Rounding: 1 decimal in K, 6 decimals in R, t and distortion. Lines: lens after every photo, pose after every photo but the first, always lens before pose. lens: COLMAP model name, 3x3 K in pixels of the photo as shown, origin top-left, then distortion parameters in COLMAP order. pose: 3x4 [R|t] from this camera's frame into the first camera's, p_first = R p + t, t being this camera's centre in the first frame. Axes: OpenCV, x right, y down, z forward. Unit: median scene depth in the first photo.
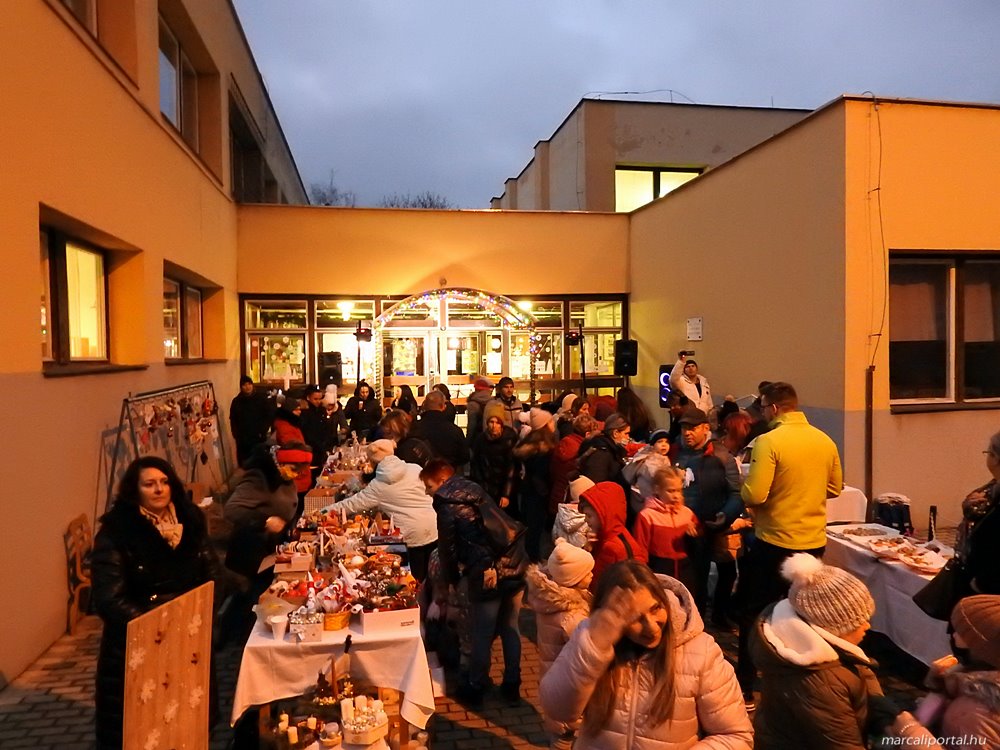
lens RADIAL K [[716.5, 0, 494.4], [0, 716.5, 374.7], [0, 0, 1]] dist [-0.033963, -0.000269]
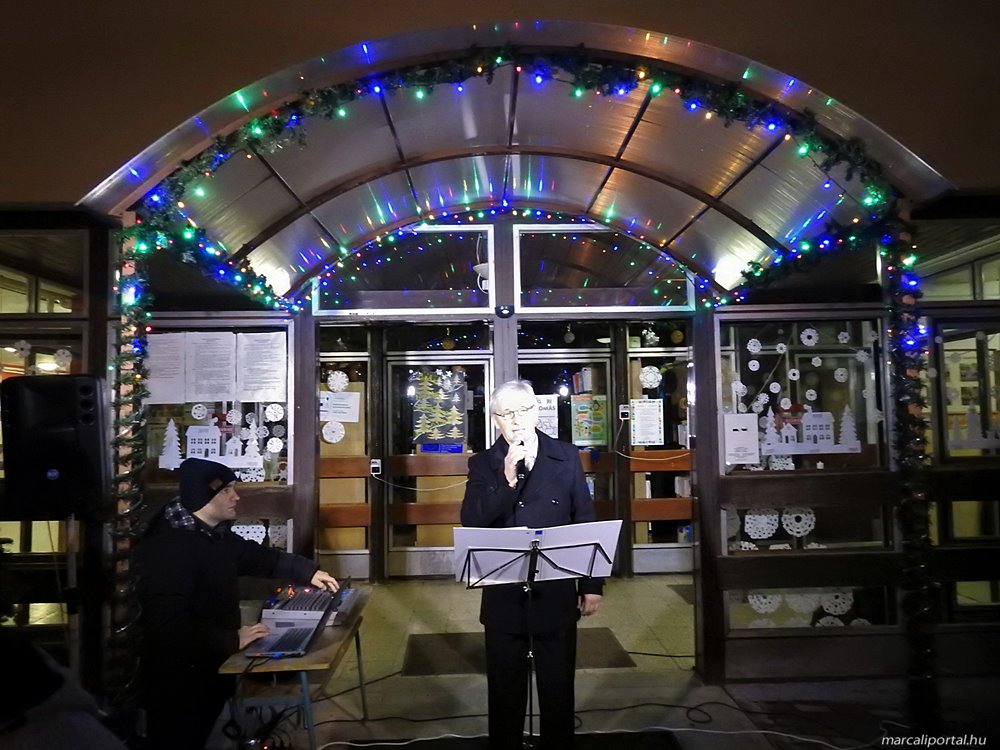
lens RADIAL K [[716.5, 0, 503.1], [0, 716.5, 374.2], [0, 0, 1]] dist [-0.033963, -0.000269]
pose [[0.986877, -0.011286, -0.161081, -0.015978], [-0.004261, 0.995387, -0.095847, -0.004250], [0.161419, 0.095276, 0.982276, 0.571965]]
